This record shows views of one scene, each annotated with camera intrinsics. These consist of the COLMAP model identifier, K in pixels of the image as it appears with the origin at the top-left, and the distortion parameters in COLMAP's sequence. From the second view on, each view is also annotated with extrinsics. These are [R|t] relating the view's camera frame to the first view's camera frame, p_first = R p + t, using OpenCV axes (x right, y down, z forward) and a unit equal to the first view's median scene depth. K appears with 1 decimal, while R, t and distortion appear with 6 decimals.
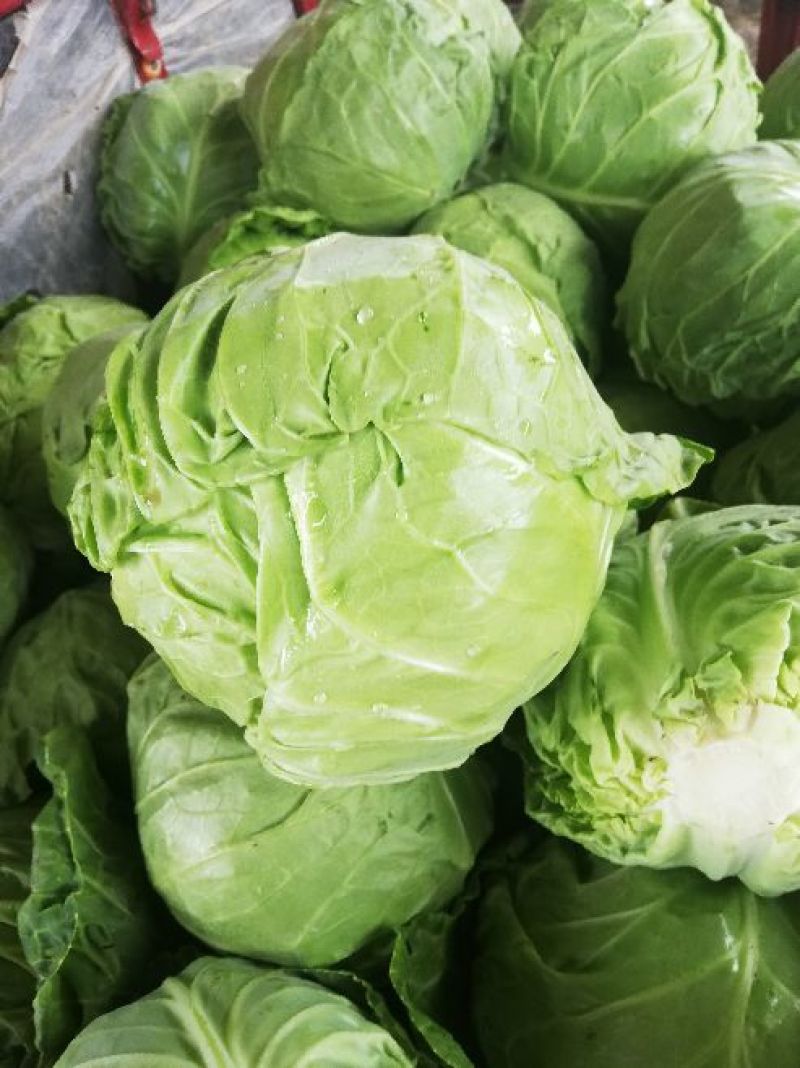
lens RADIAL K [[853.1, 0, 399.6], [0, 853.1, 533.4], [0, 0, 1]] dist [-0.007900, -0.015418]
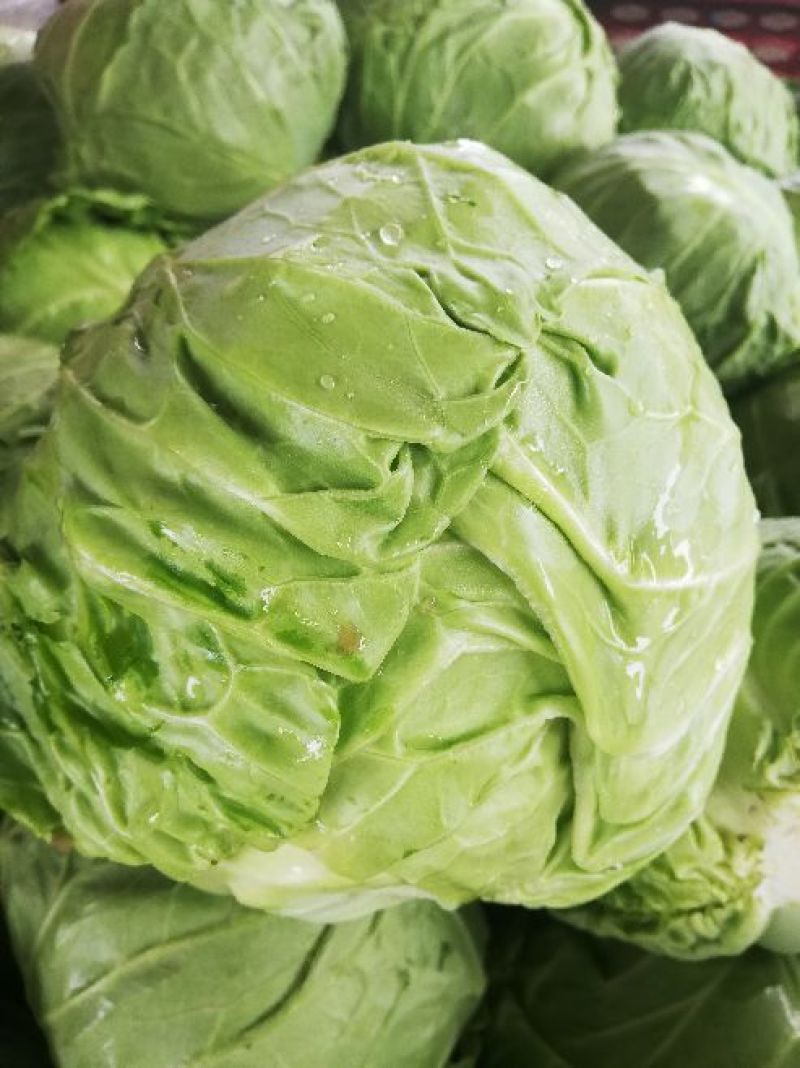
lens RADIAL K [[862.8, 0, 402.5], [0, 862.8, 537.6], [0, 0, 1]] dist [-0.004209, -0.062615]
pose [[0.952690, -0.086519, 0.291370, -0.140924], [0.090134, 0.995929, 0.001019, -0.035172], [-0.290272, 0.025291, 0.956610, 0.165398]]
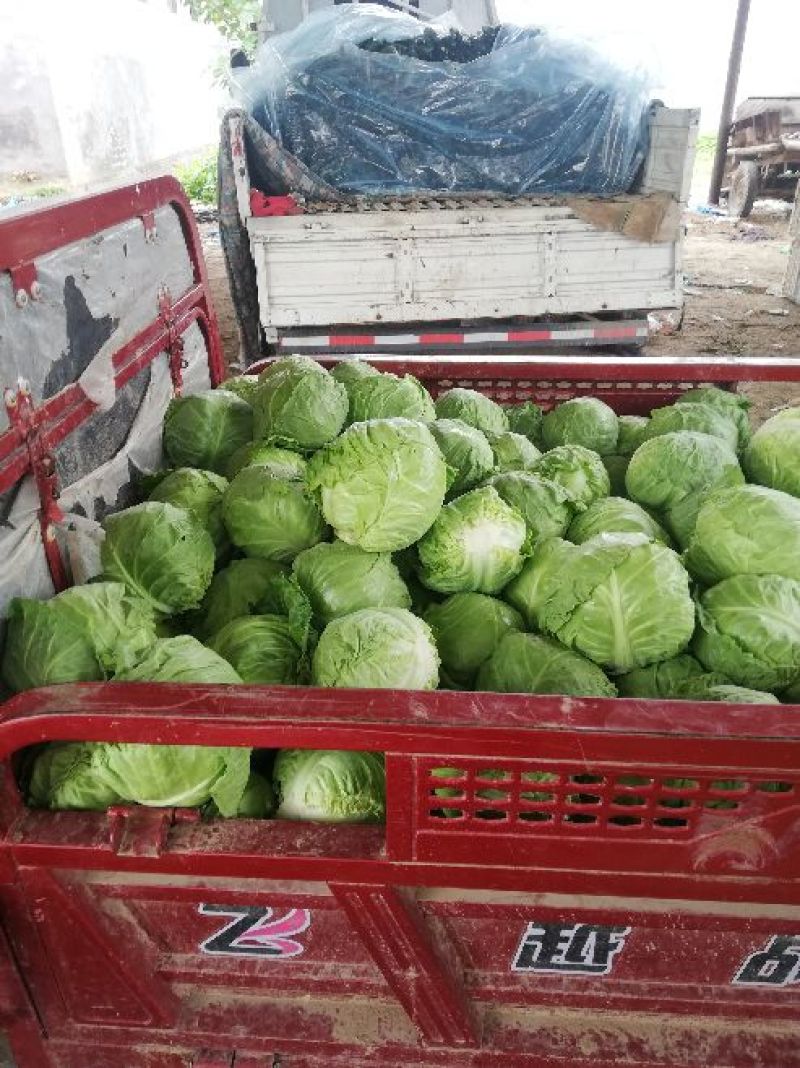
lens RADIAL K [[861.0, 0, 397.4], [0, 861.0, 532.1], [0, 0, 1]] dist [-0.003554, -0.058656]
pose [[0.913542, -0.004636, 0.406718, -0.964180], [0.156945, 0.926517, -0.341957, 0.931641], [-0.375246, 0.376224, 0.847140, -1.394145]]
